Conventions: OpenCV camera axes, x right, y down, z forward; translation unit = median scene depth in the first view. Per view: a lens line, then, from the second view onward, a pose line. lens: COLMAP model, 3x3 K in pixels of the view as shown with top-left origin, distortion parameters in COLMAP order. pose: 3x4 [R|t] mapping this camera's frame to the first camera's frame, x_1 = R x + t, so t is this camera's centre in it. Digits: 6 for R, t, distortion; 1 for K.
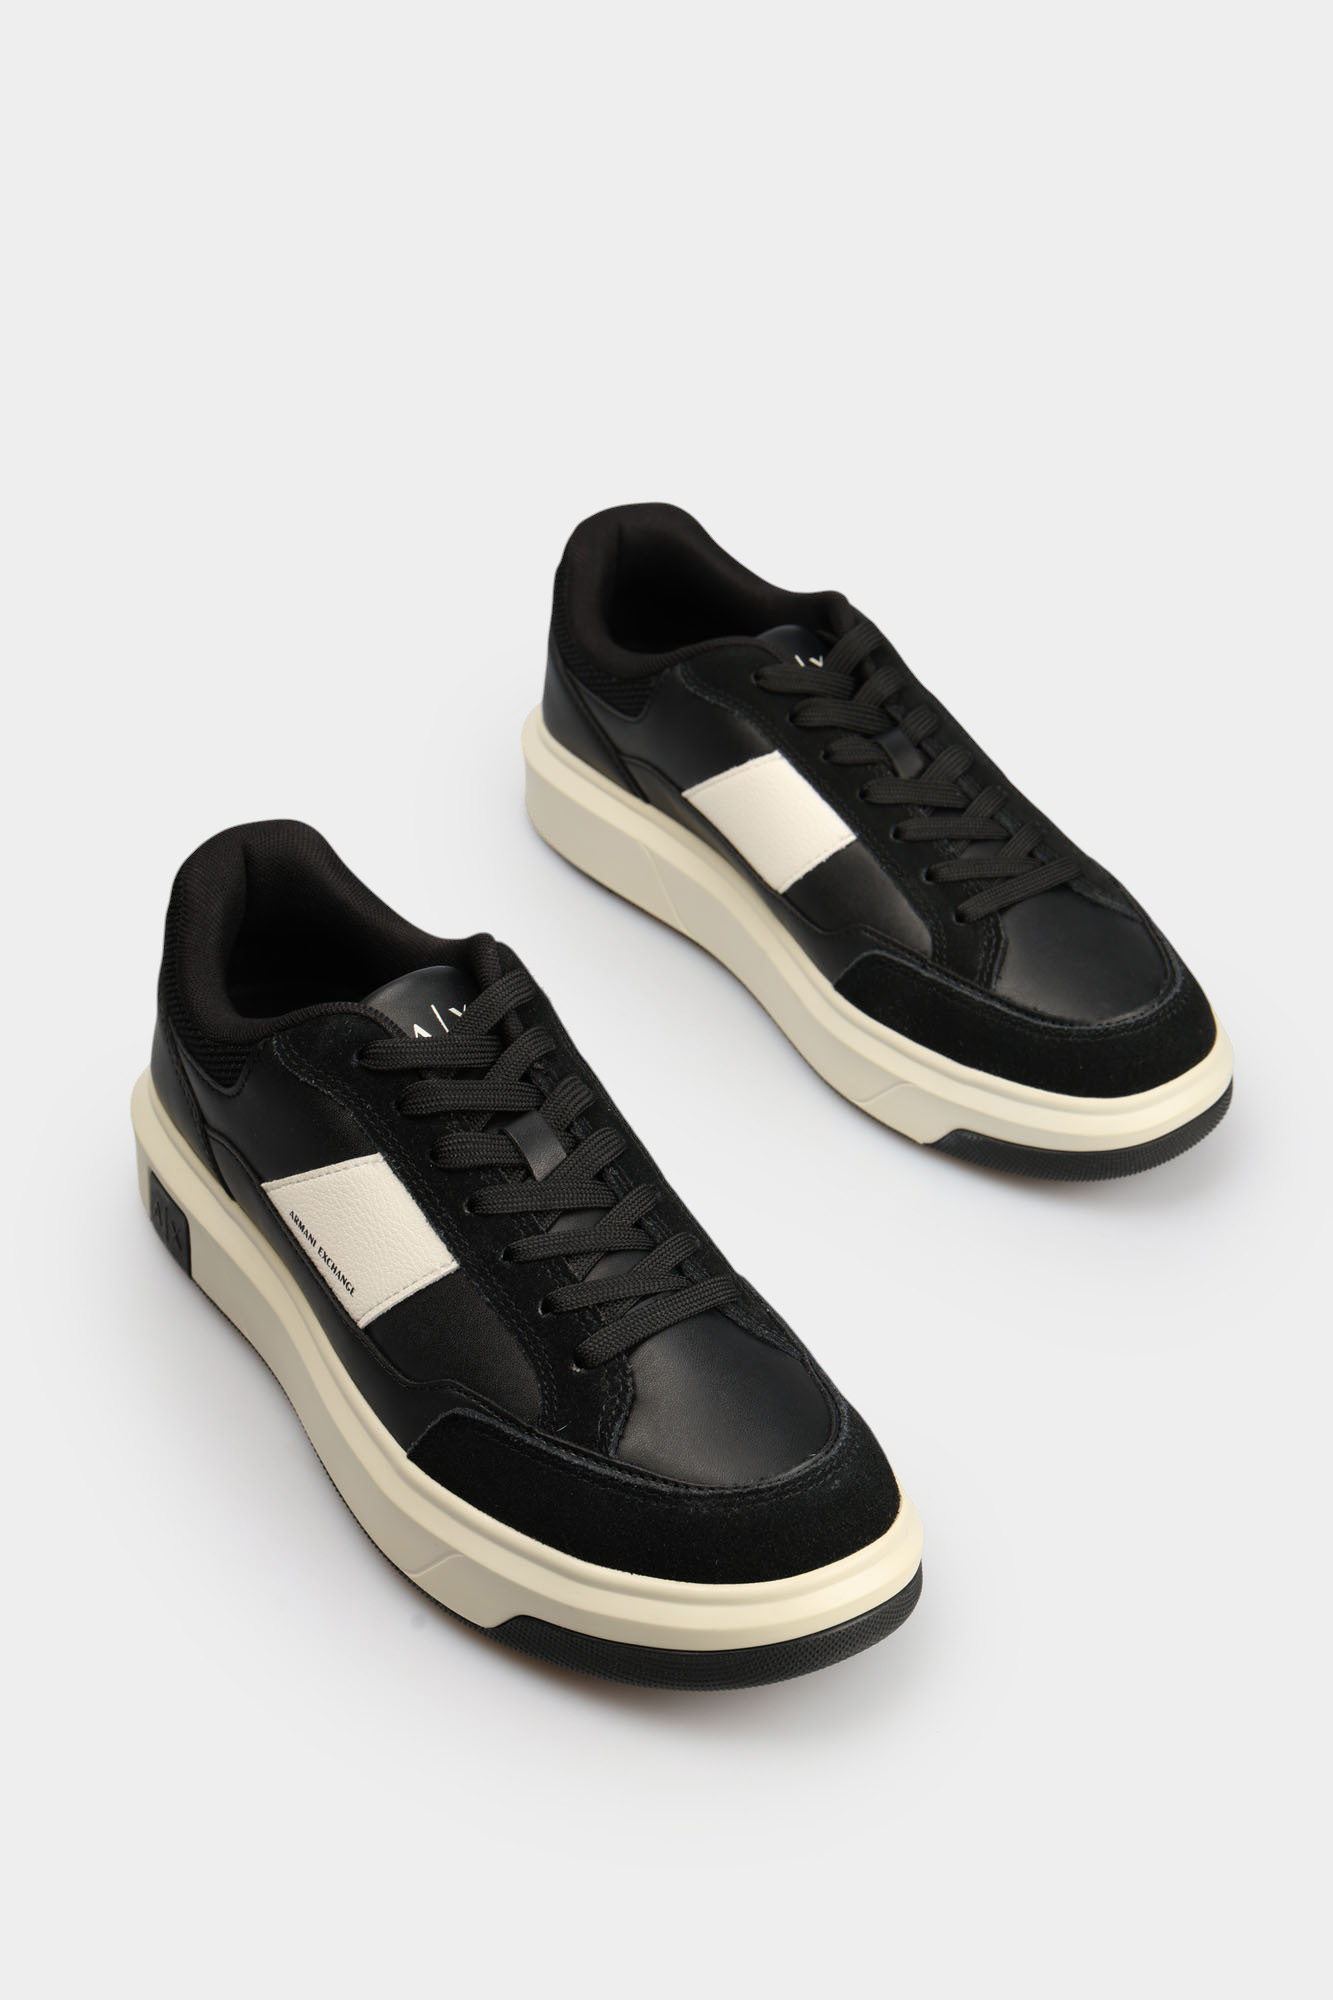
lens RADIAL K [[2794.6, 0, 609.6], [0, 2794.6, 995.8], [0, 0, 1]] dist [0.225914, -3.549629]
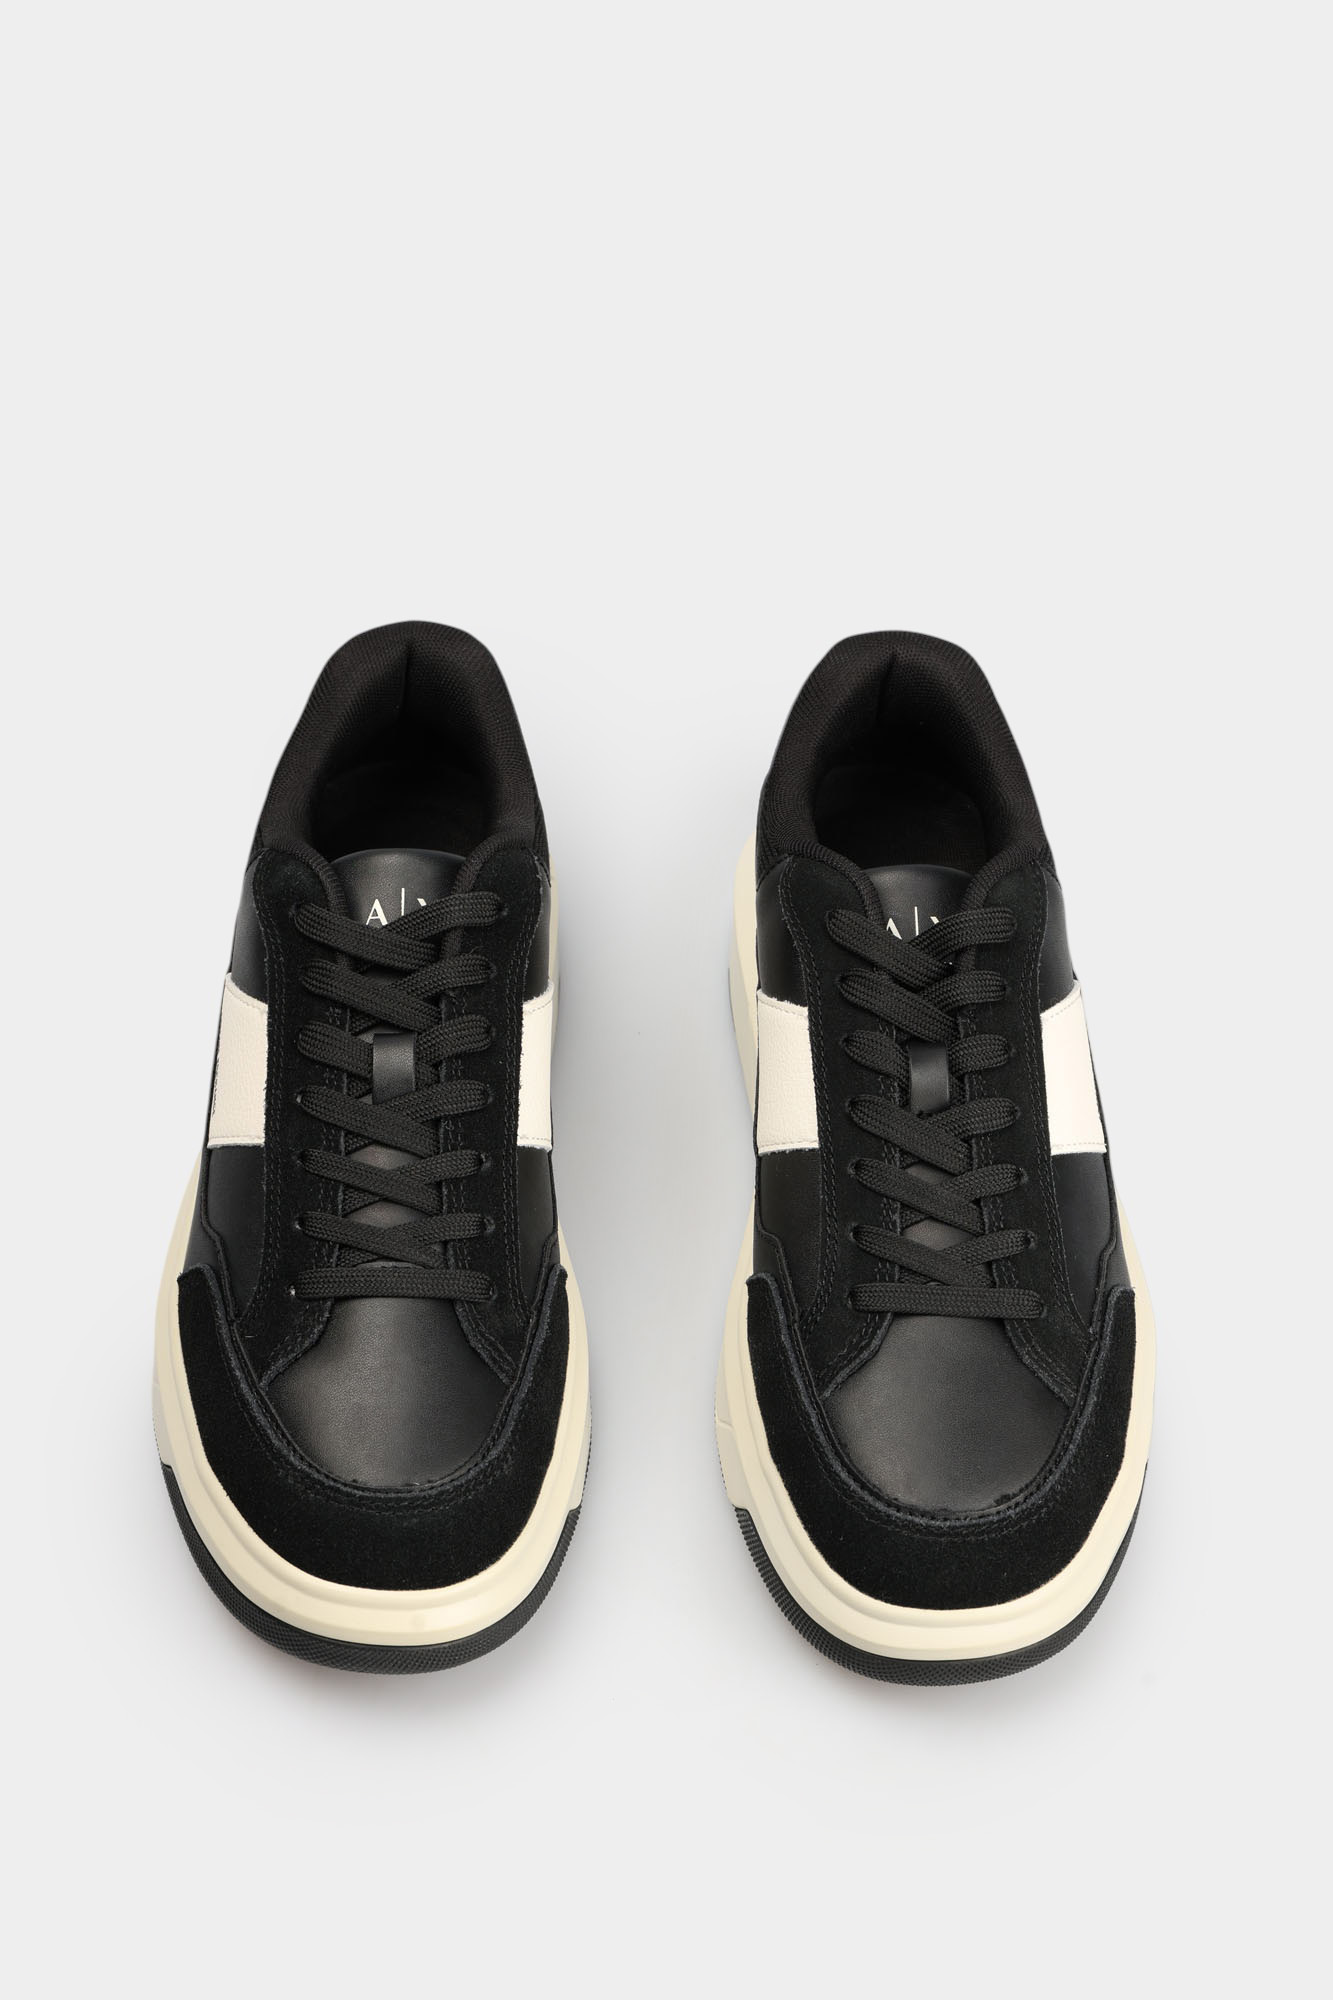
lens RADIAL K [[2794.6, 0, 609.6], [0, 2794.6, 995.8], [0, 0, 1]] dist [0.225914, -3.549629]
pose [[0.812216, 0.437920, -0.385398, 0.413067], [-0.346556, 0.893658, 0.285086, -0.282917], [0.469259, -0.097990, 0.877607, 0.168147]]
